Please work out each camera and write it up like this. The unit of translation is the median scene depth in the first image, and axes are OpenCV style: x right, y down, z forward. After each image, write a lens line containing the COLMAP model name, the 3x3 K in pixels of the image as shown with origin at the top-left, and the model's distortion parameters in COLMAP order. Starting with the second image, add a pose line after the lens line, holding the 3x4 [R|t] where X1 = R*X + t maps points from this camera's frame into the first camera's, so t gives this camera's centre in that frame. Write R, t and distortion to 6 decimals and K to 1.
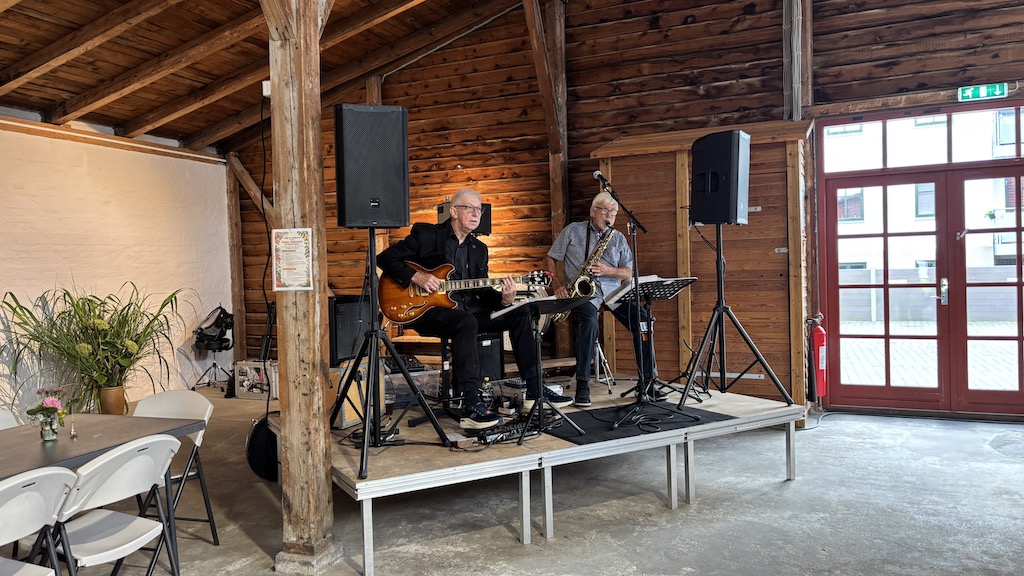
lens RADIAL K [[782.0, 0, 512.0], [0, 782.0, 288.0], [0, 0, 1]] dist [0.030777, -0.002073]
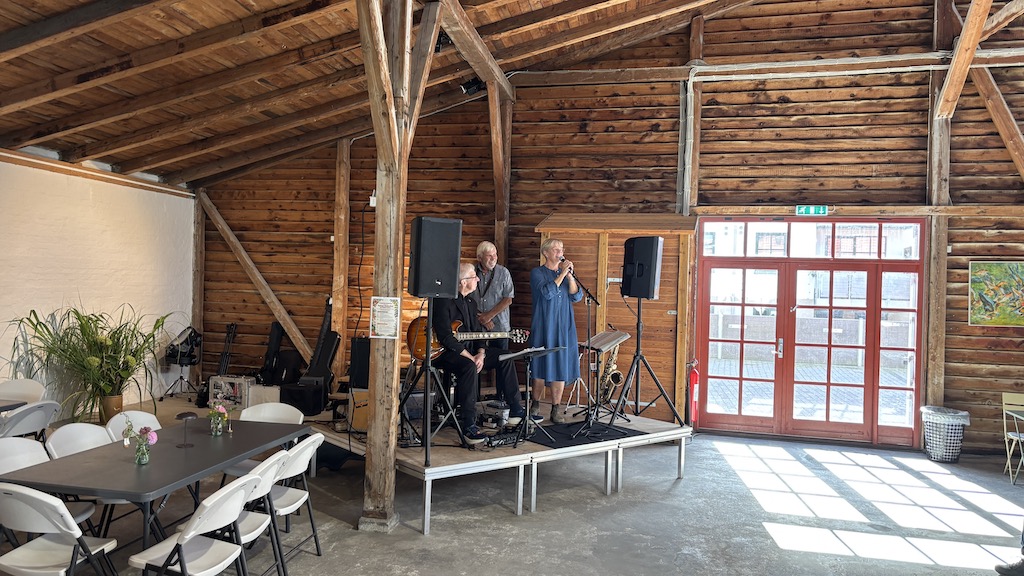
lens RADIAL K [[774.7, 0, 512.0], [0, 774.7, 288.0], [0, 0, 1]] dist [0.127620, -0.198590]
pose [[0.981669, 0.060448, 0.180753, -0.162023], [-0.056383, 0.998029, -0.027546, -0.034003], [-0.182061, 0.016849, 0.983143, -0.257622]]
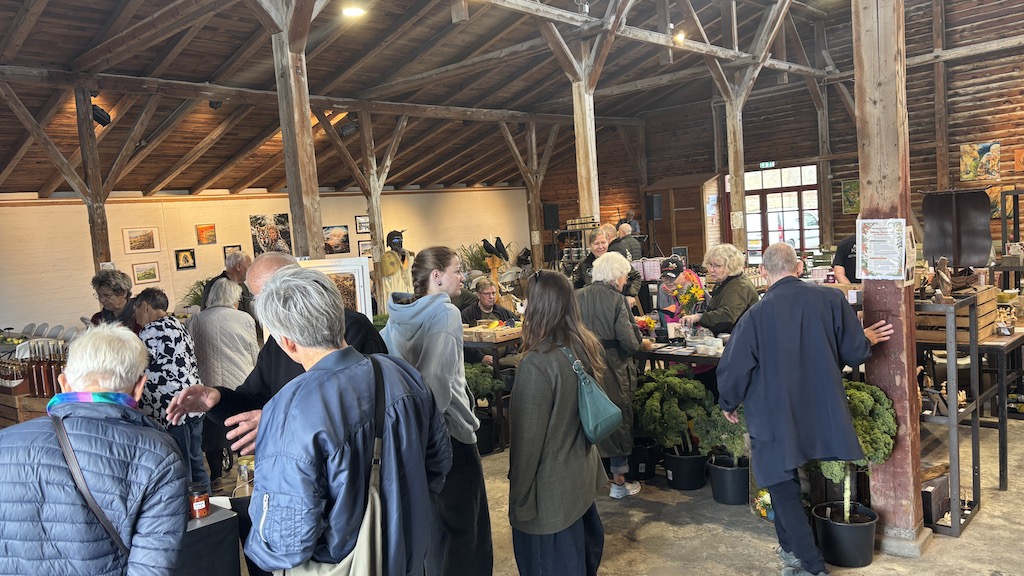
lens RADIAL K [[774.7, 0, 512.0], [0, 774.7, 288.0], [0, 0, 1]] dist [0.127620, -0.198590]
pose [[0.925441, -0.010114, -0.378756, 0.715087], [0.042083, 0.996203, 0.076221, -0.049482], [0.376546, -0.086477, 0.922353, -1.792500]]
